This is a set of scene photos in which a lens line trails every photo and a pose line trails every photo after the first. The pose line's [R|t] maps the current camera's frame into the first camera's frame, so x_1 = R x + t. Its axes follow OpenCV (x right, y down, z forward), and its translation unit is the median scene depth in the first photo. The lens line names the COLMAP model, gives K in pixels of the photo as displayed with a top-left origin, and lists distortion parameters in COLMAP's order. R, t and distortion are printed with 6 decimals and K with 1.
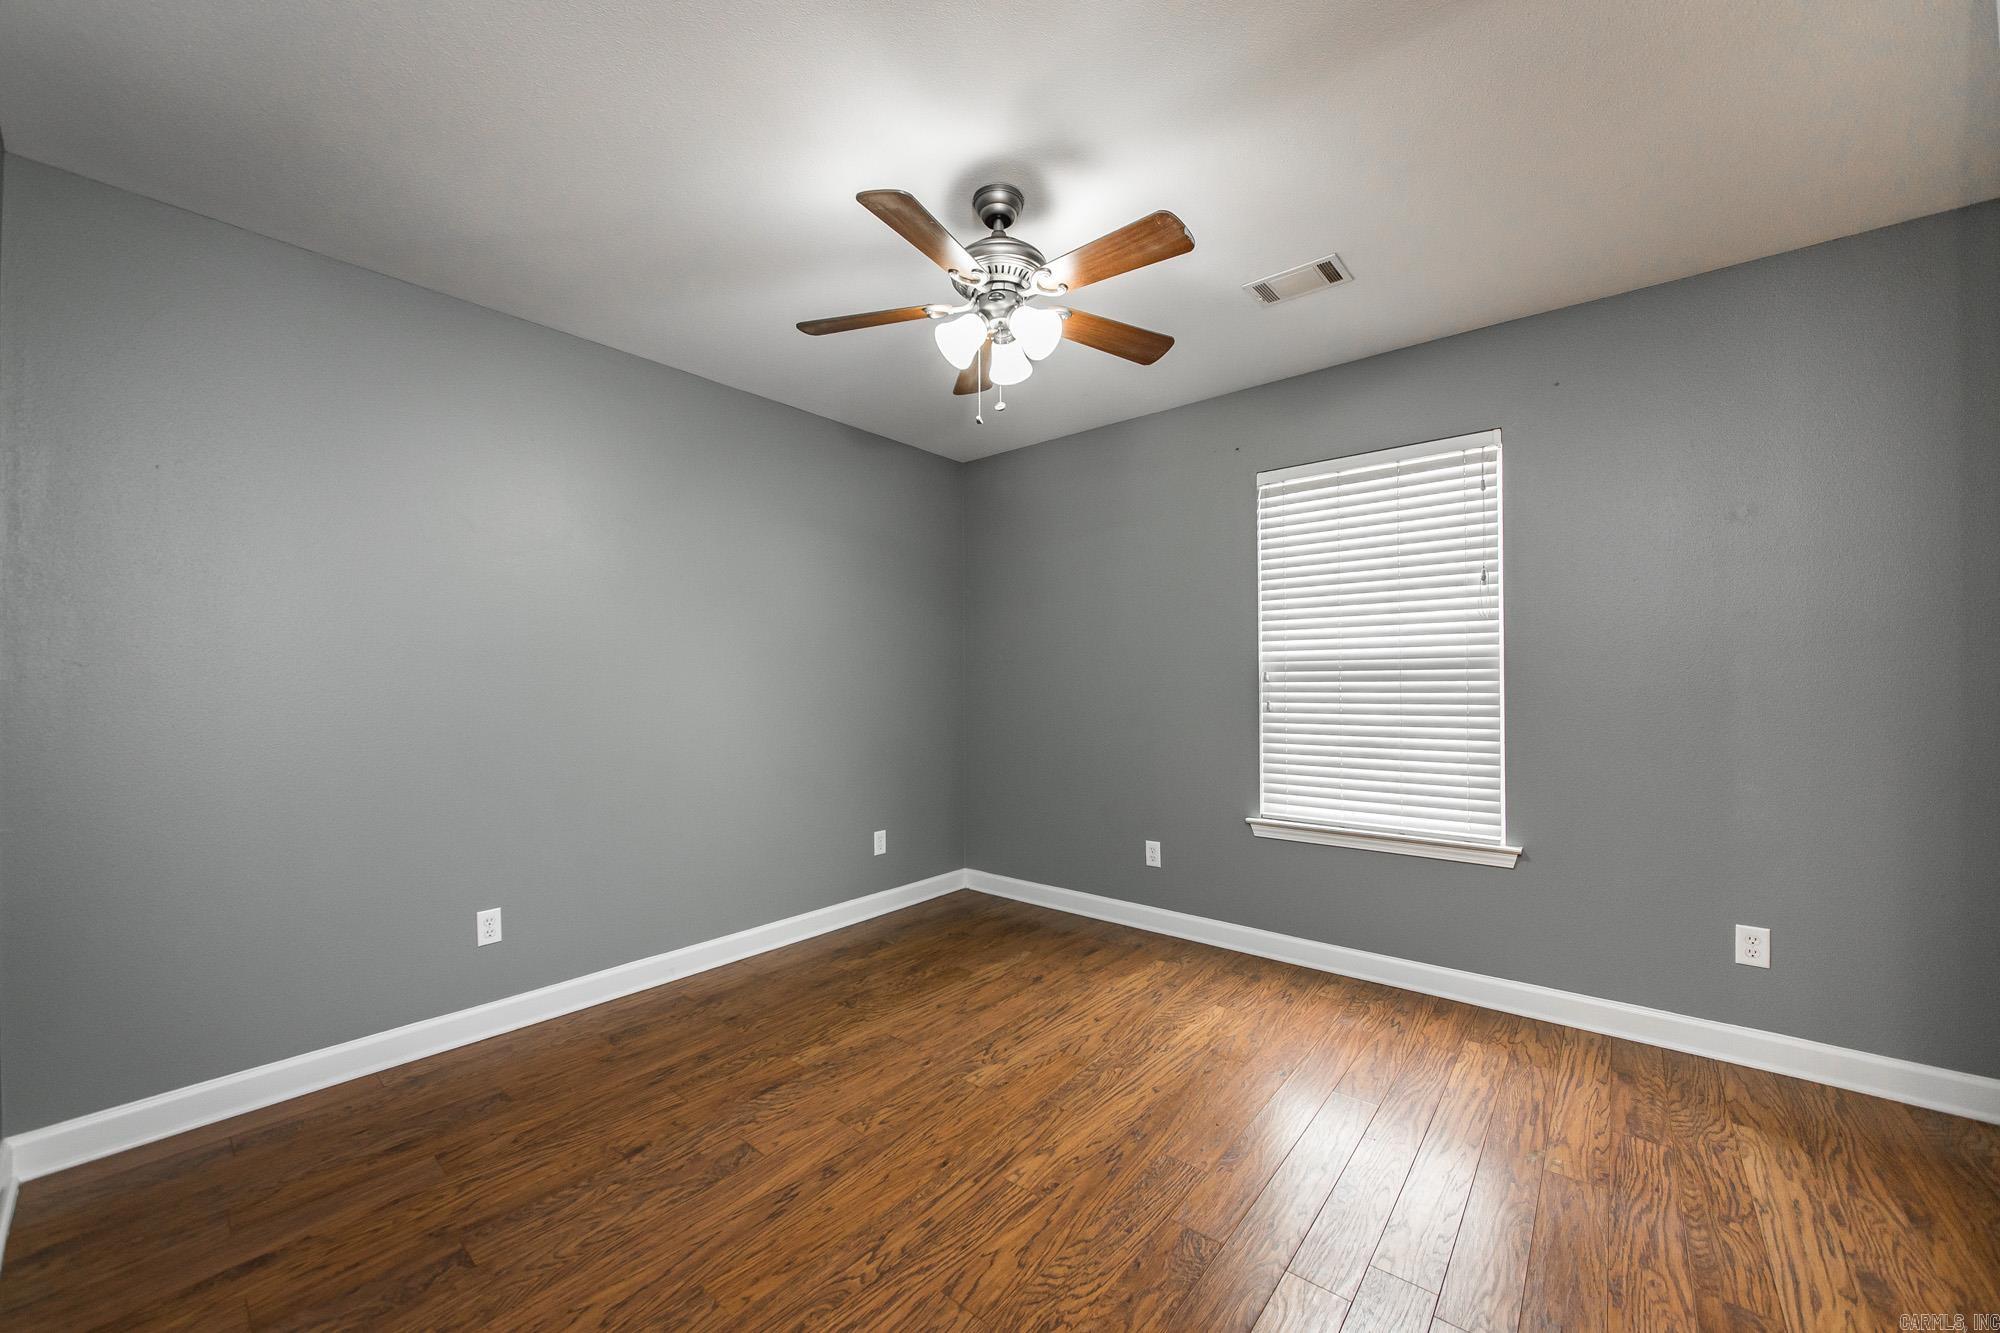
lens RADIAL K [[711.5, 0, 998.4], [0, 711.5, 662.9], [0, 0, 1]] dist [-0.001579, -0.000072]
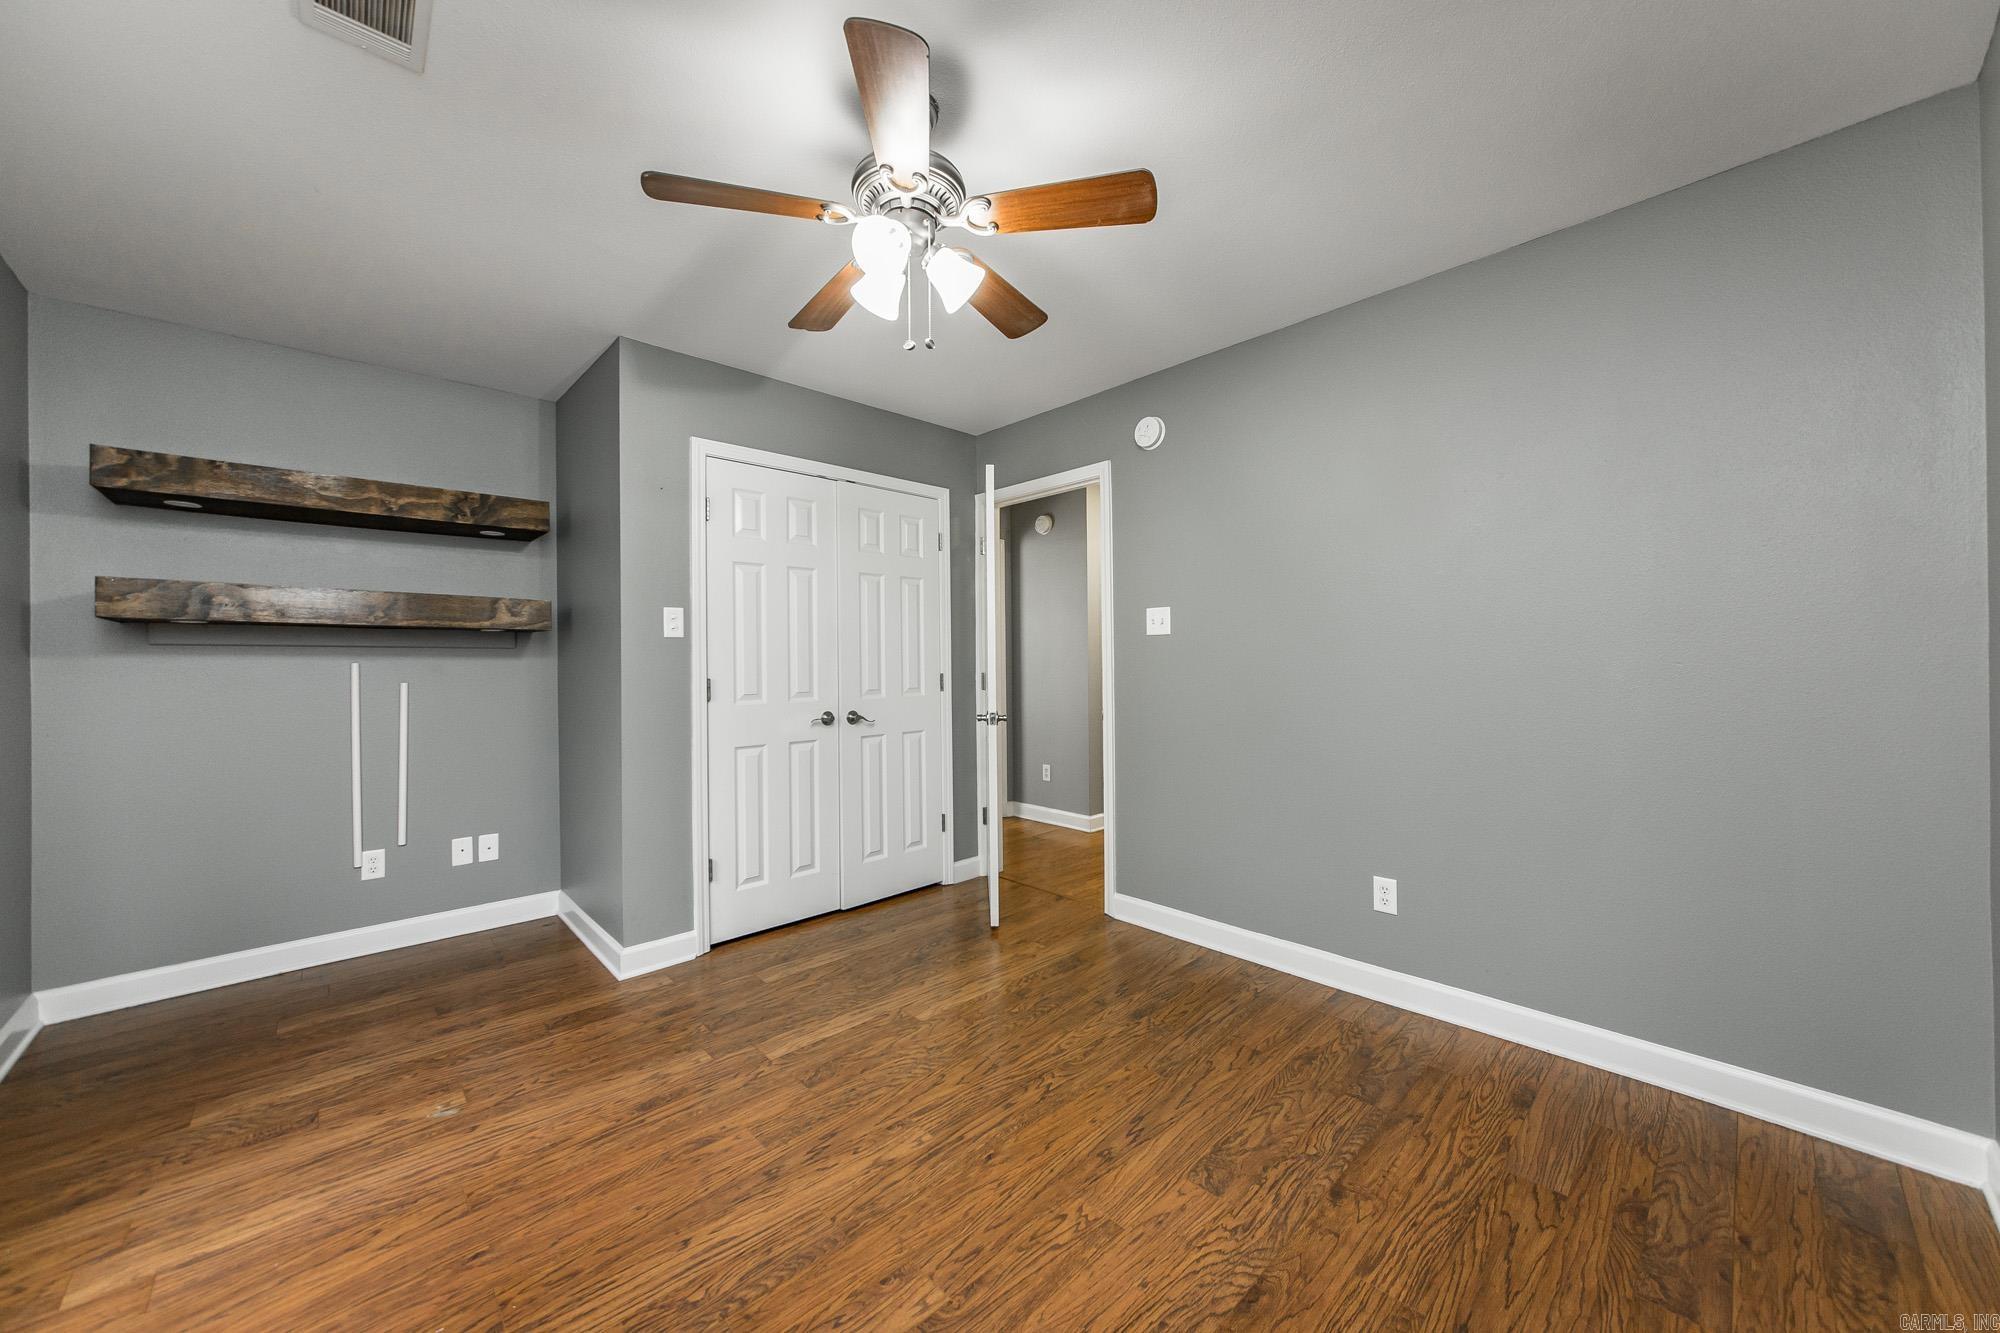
lens RADIAL K [[711.5, 0, 998.4], [0, 711.5, 662.9], [0, 0, 1]] dist [-0.001579, -0.000072]
pose [[-0.992362, 0.015611, 0.122365, -0.215976], [0.012595, 0.999598, -0.025384, 0.051379], [-0.122712, -0.023649, -0.992160, 1.968803]]
